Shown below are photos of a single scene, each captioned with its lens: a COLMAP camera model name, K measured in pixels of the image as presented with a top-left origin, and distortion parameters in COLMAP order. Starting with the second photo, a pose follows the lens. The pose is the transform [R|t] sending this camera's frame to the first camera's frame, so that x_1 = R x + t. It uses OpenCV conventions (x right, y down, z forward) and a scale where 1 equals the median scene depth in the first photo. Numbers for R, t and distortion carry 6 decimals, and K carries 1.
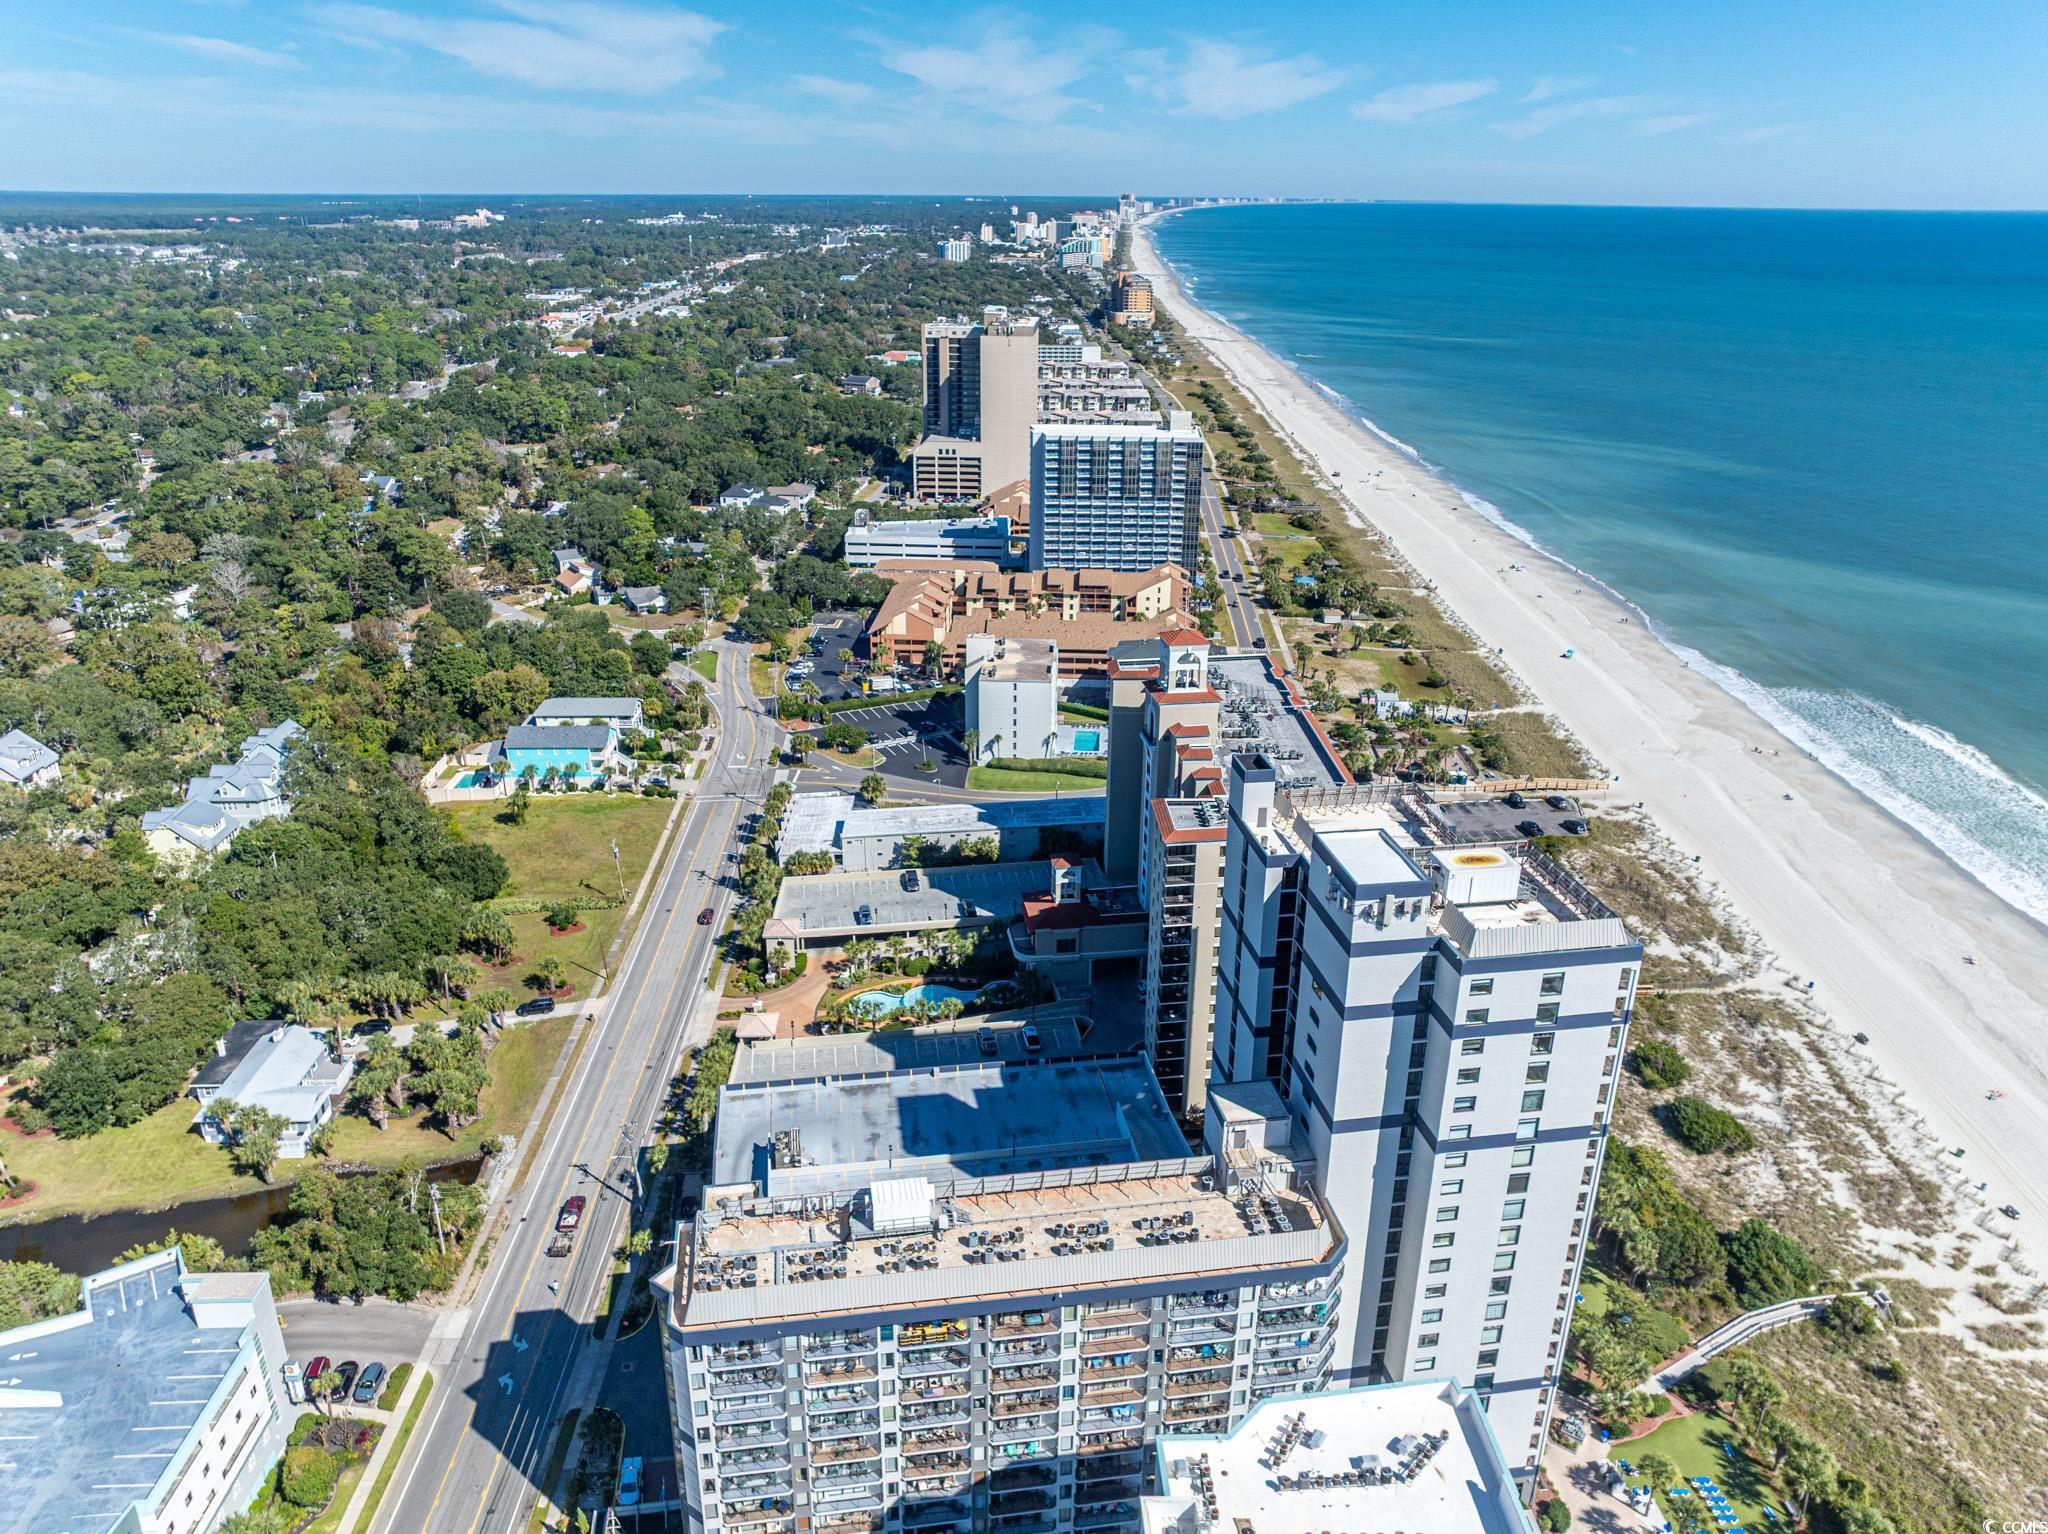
lens RADIAL K [[1425.3, 0, 1031.1], [0, 1425.3, 772.0], [0, 0, 1]] dist [-0.047882, 0.015577]
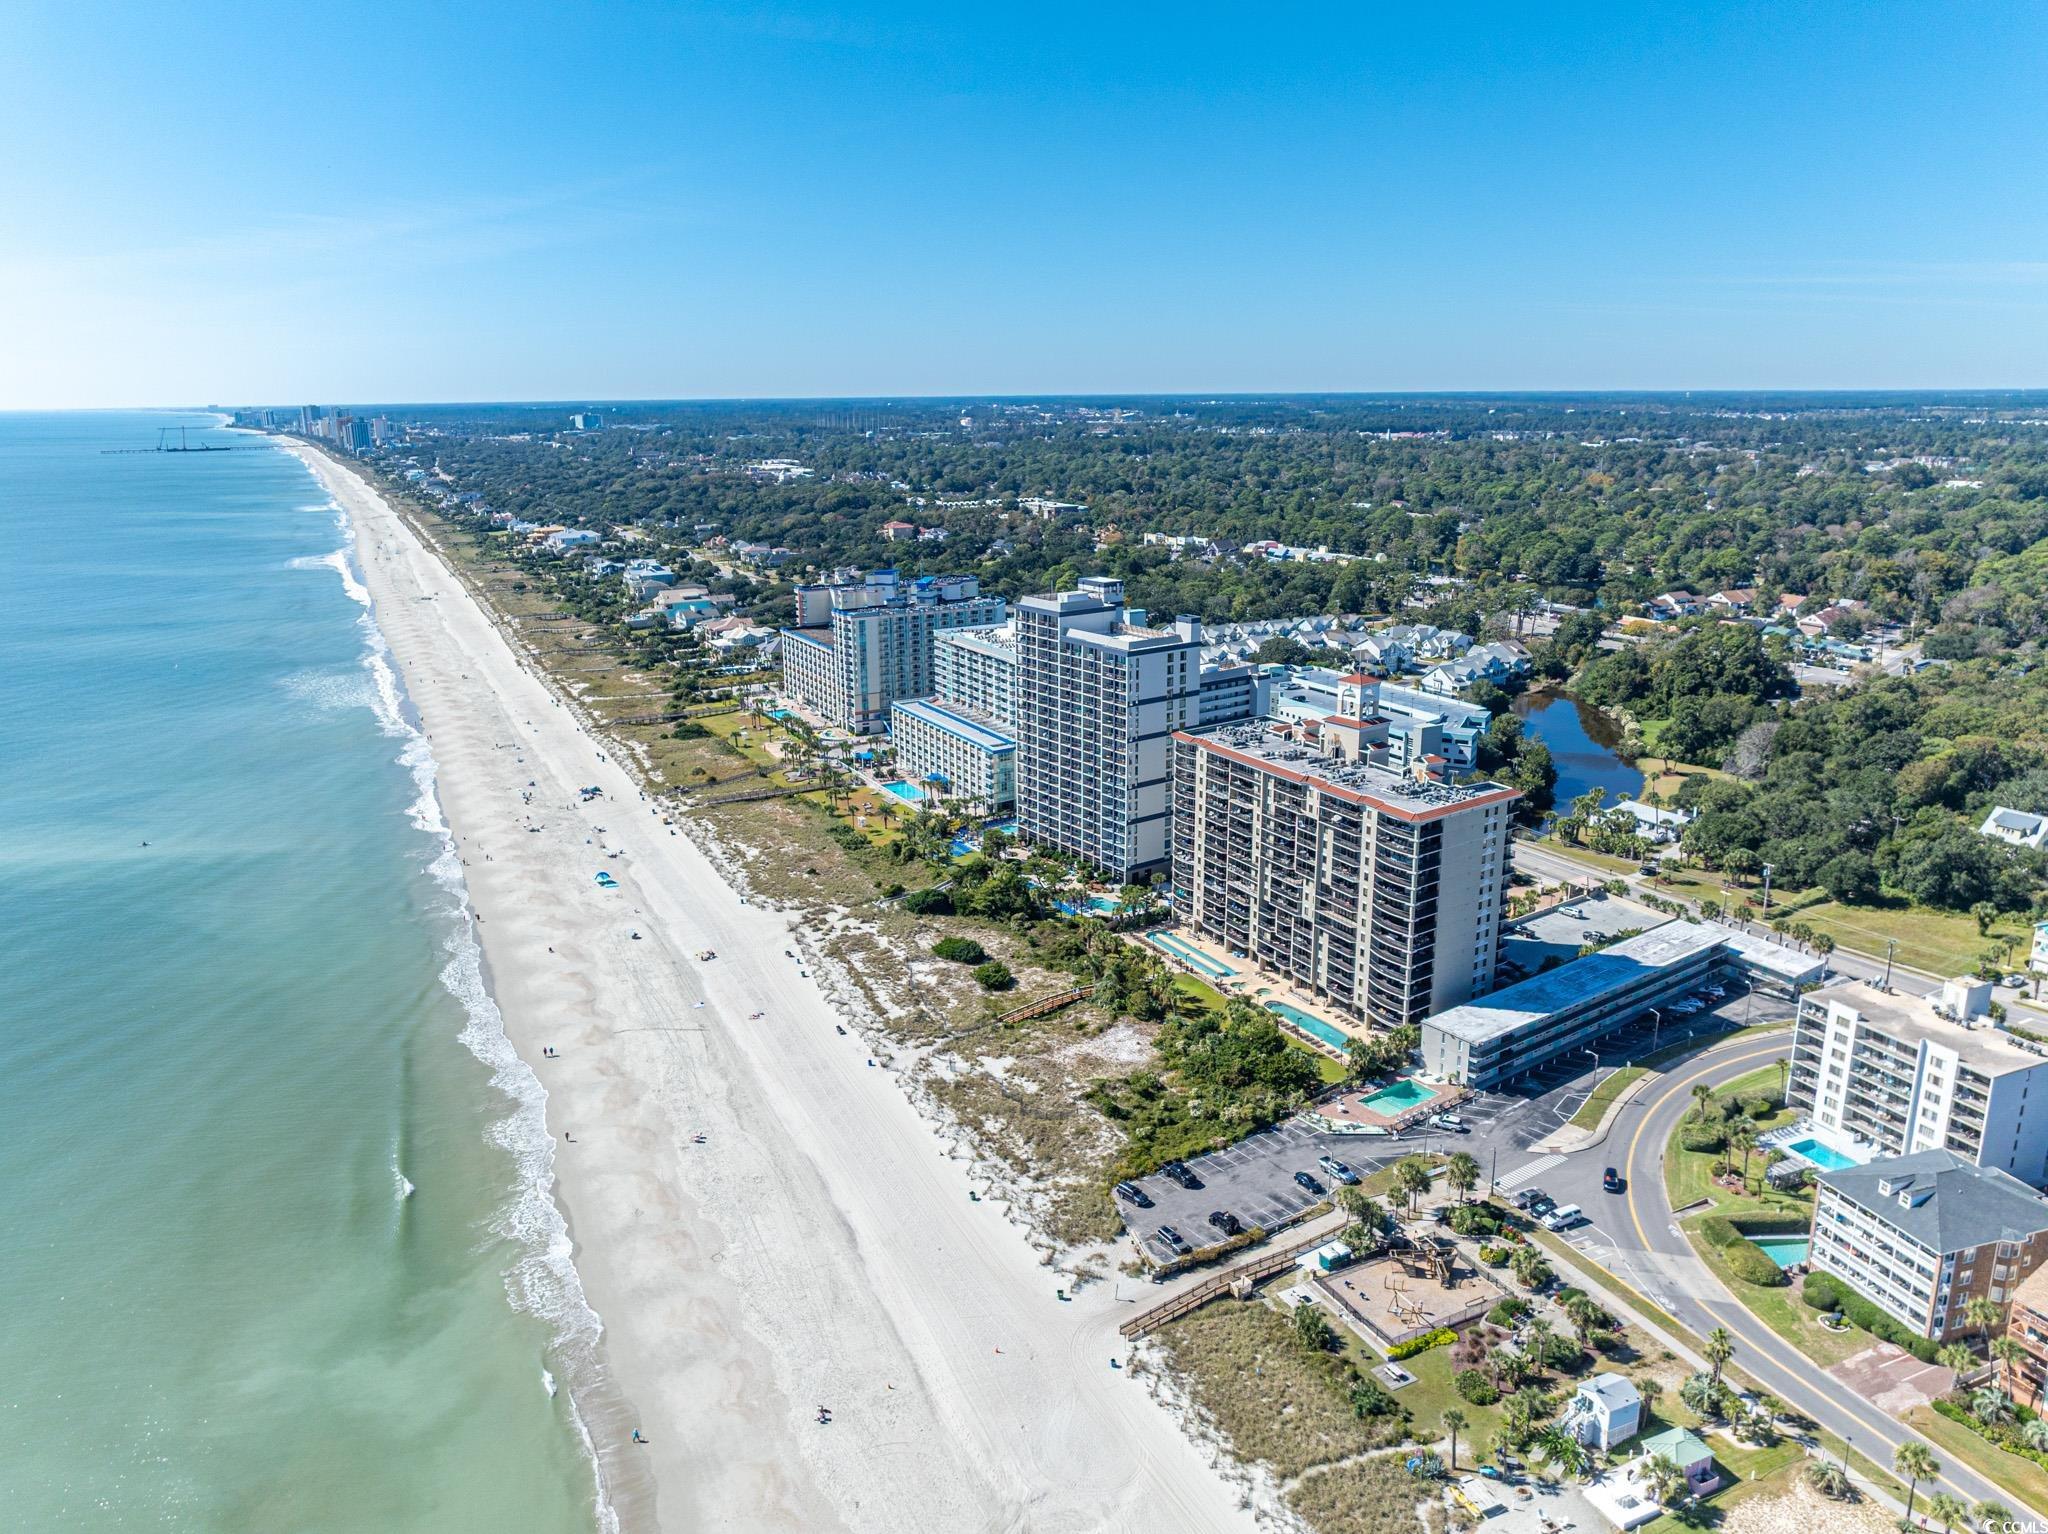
lens RADIAL K [[1425.3, 0, 1024.4], [0, 1425.3, 765.1], [0, 0, 1]] dist [-0.047882, 0.015577]
pose [[-0.894505, 0.118179, -0.431154, 0.494515], [-0.163262, 0.811463, 0.561136, -0.369730], [0.416180, 0.572330, -0.706564, 0.936501]]
